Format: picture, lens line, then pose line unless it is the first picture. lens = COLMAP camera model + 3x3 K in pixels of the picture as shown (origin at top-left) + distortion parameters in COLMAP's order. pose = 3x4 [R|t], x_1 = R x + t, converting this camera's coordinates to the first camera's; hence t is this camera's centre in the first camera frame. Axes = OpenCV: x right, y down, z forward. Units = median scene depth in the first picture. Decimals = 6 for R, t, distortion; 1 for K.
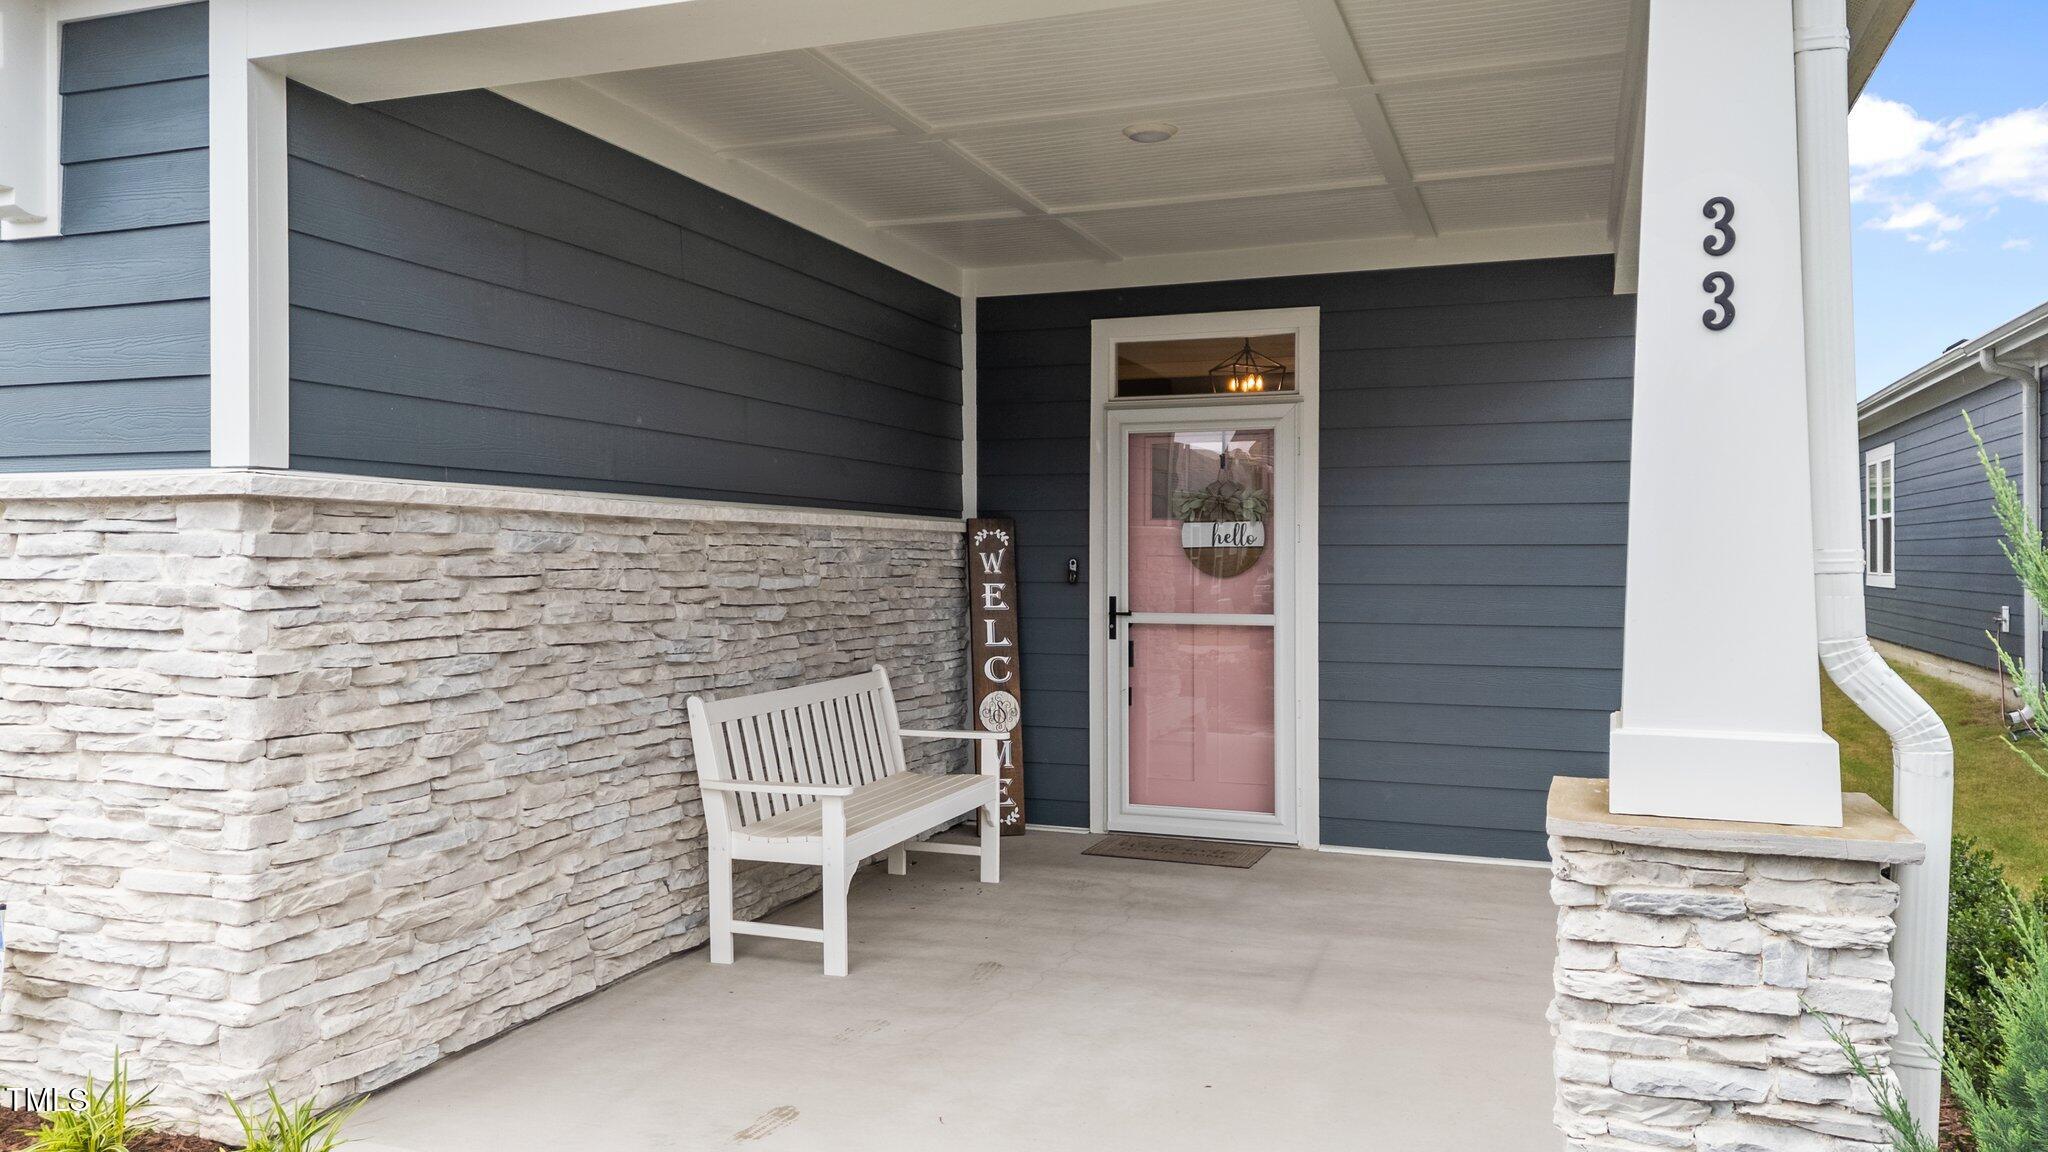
lens RADIAL K [[1503.1, 0, 1026.6], [0, 1503.1, 545.8], [0, 0, 1]] dist [0.100510, -0.108927]
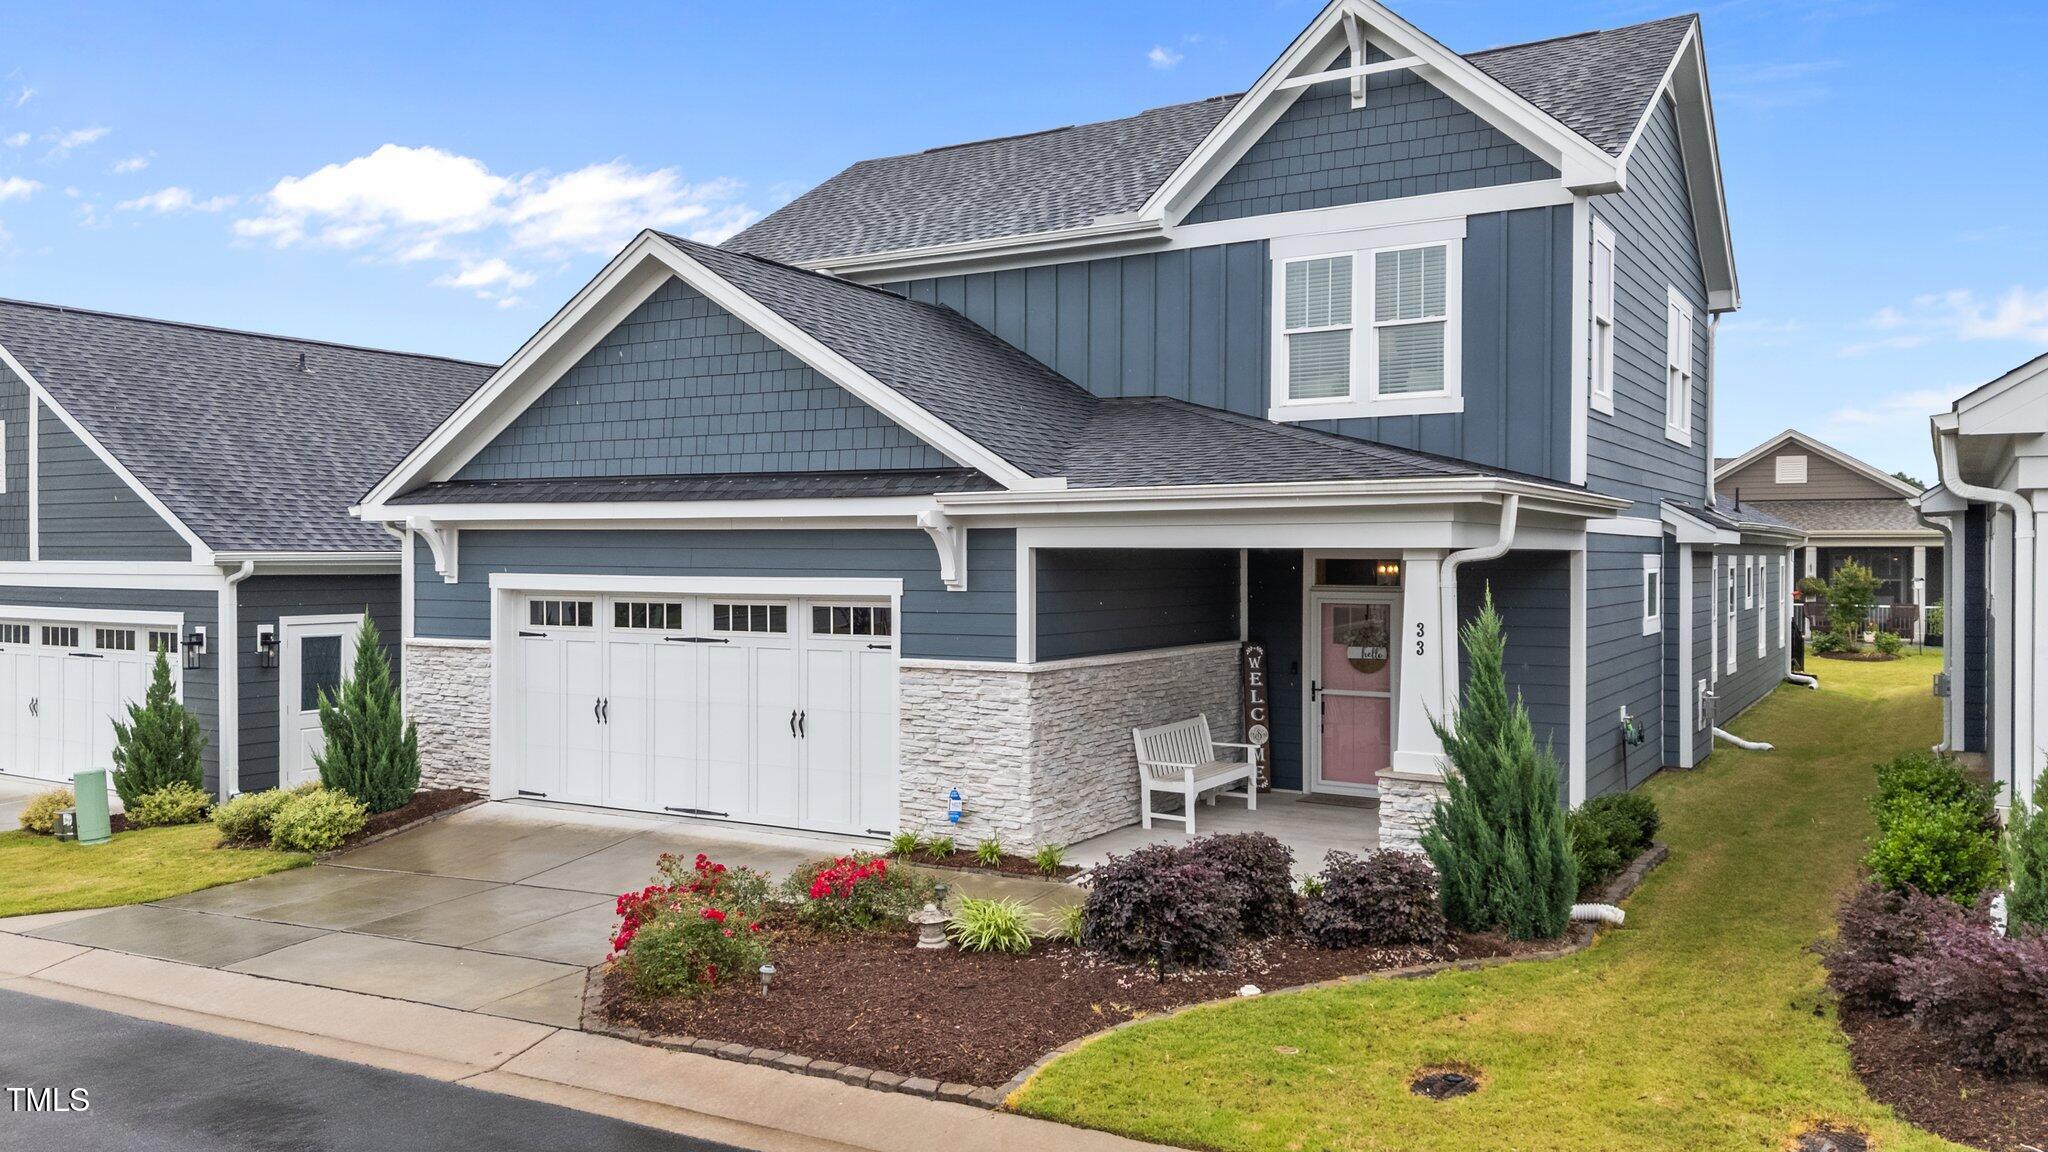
lens RADIAL K [[1514.0, 0, 1015.6], [0, 1514.0, 567.8], [0, 0, 1]] dist [0.093943, -0.115739]
pose [[0.980306, 0.003391, -0.197456, 0.101130], [-0.000375, 0.999883, 0.015312, -0.230409], [0.197485, -0.014936, 0.980192, -1.700222]]
